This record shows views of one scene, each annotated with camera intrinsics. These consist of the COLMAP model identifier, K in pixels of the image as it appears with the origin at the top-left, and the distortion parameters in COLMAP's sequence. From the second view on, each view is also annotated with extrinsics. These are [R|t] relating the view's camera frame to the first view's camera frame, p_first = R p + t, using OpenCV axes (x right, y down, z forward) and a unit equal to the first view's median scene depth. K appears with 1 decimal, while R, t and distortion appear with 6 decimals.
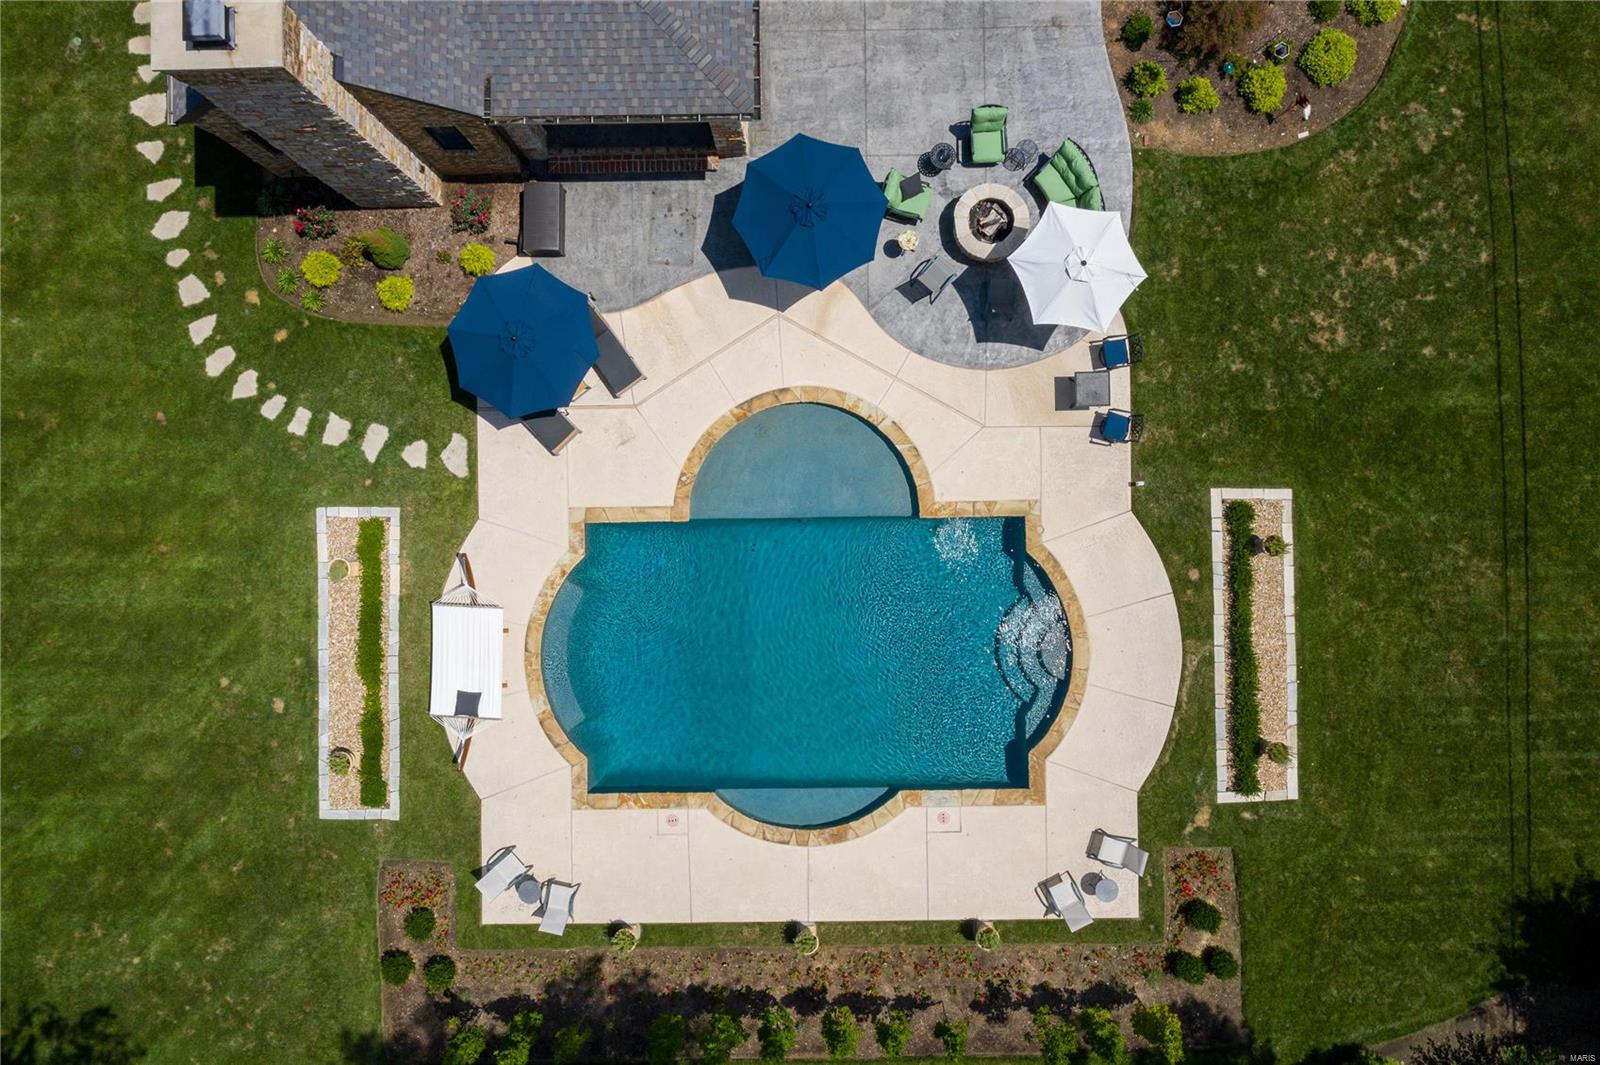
lens RADIAL K [[1256.9, 0, 800.0], [0, 1256.9, 532.5], [0, 0, 1]] dist [-0.011476, 0.006284]
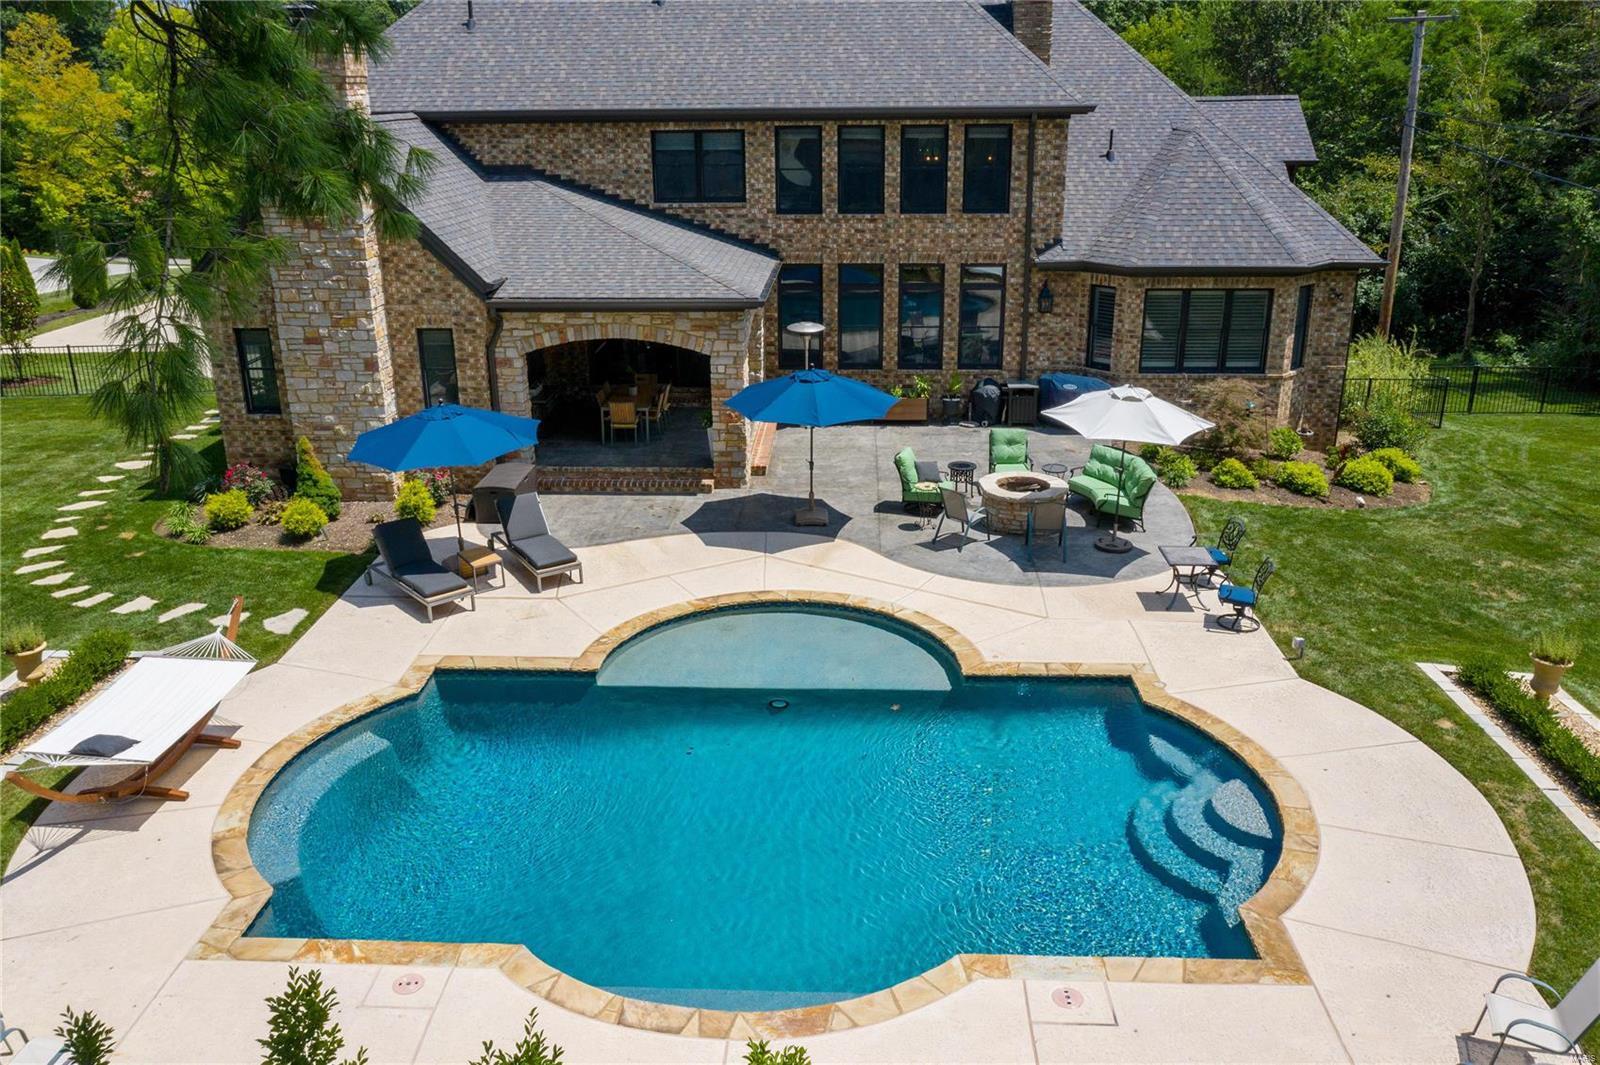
lens RADIAL K [[1256.9, 0, 800.0], [0, 1256.9, 532.5], [0, 0, 1]] dist [-0.011476, 0.006284]
pose [[0.998312, 0.028977, -0.050341, 0.043633], [-0.057241, 0.343547, -0.937390, 0.557717], [-0.009868, 0.938688, 0.344625, 0.716346]]
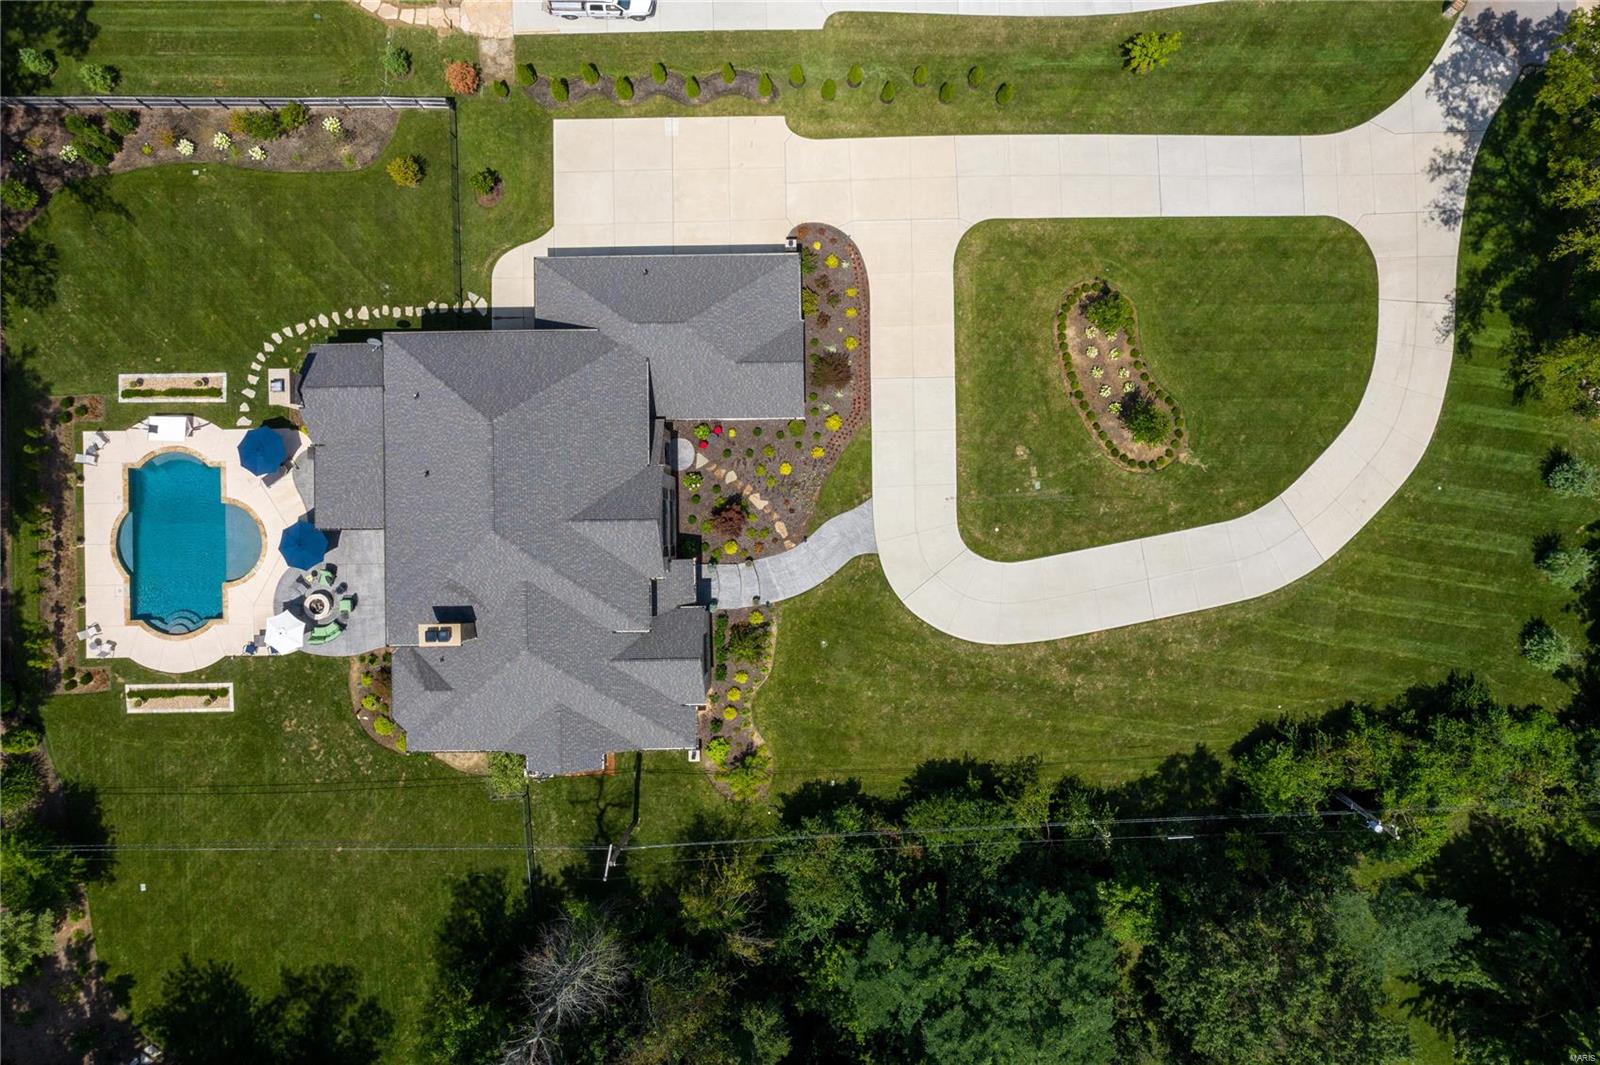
lens RADIAL K [[1256.9, 0, 800.0], [0, 1256.9, 532.5], [0, 0, 1]] dist [-0.011476, 0.006284]
pose [[0.001914, 0.999875, 0.015716, -0.063373], [-0.999844, 0.001638, 0.017562, -1.390169], [0.017534, -0.015747, 0.999722, -1.859883]]
